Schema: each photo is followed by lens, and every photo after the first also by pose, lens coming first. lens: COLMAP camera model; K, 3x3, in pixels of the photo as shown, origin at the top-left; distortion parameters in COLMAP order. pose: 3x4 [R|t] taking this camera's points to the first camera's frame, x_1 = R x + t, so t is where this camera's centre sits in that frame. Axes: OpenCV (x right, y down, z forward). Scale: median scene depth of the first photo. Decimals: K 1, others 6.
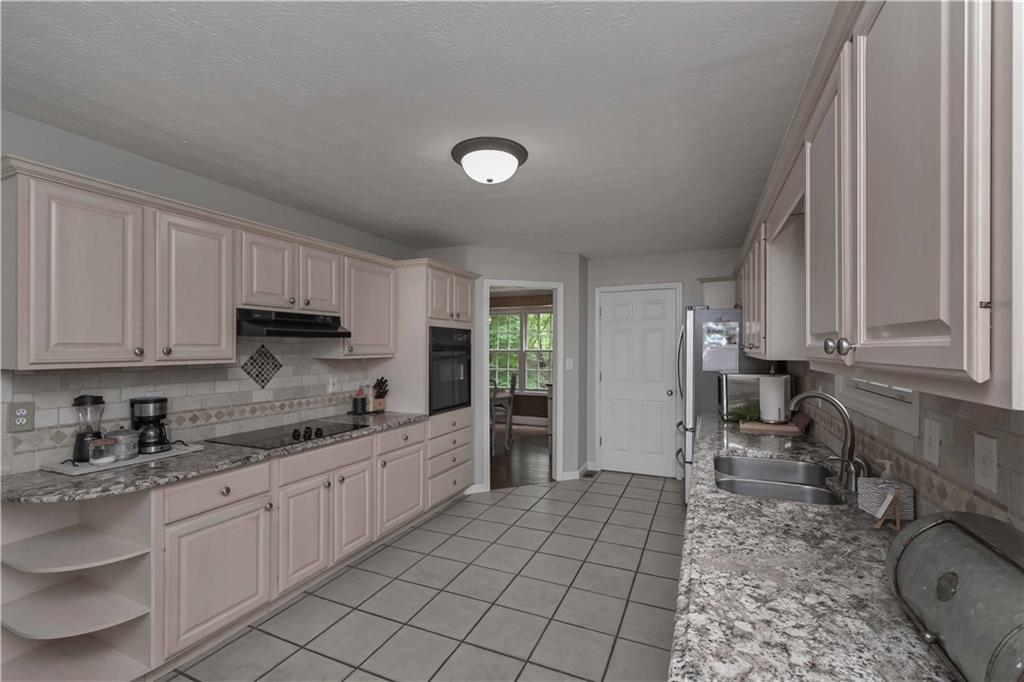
lens RADIAL K [[436.7, 0, 512.0], [0, 436.7, 341.0], [0, 0, 1]] dist [-0.001987, -0.000143]
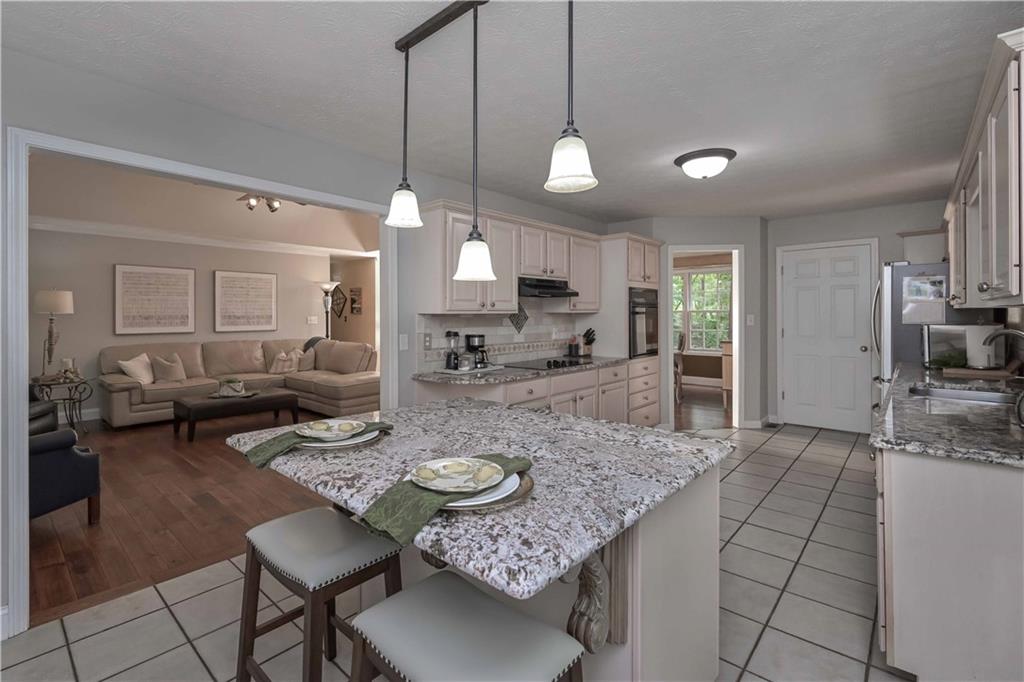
lens RADIAL K [[471.6, 0, 484.1], [0, 471.6, 310.9], [0, 0, 1]] dist [0.000728, 0.000377]
pose [[0.947107, -0.007379, -0.320833, -0.168670], [0.010162, 0.999924, 0.007000, 0.022400], [0.320757, -0.009890, 0.947110, -0.443655]]
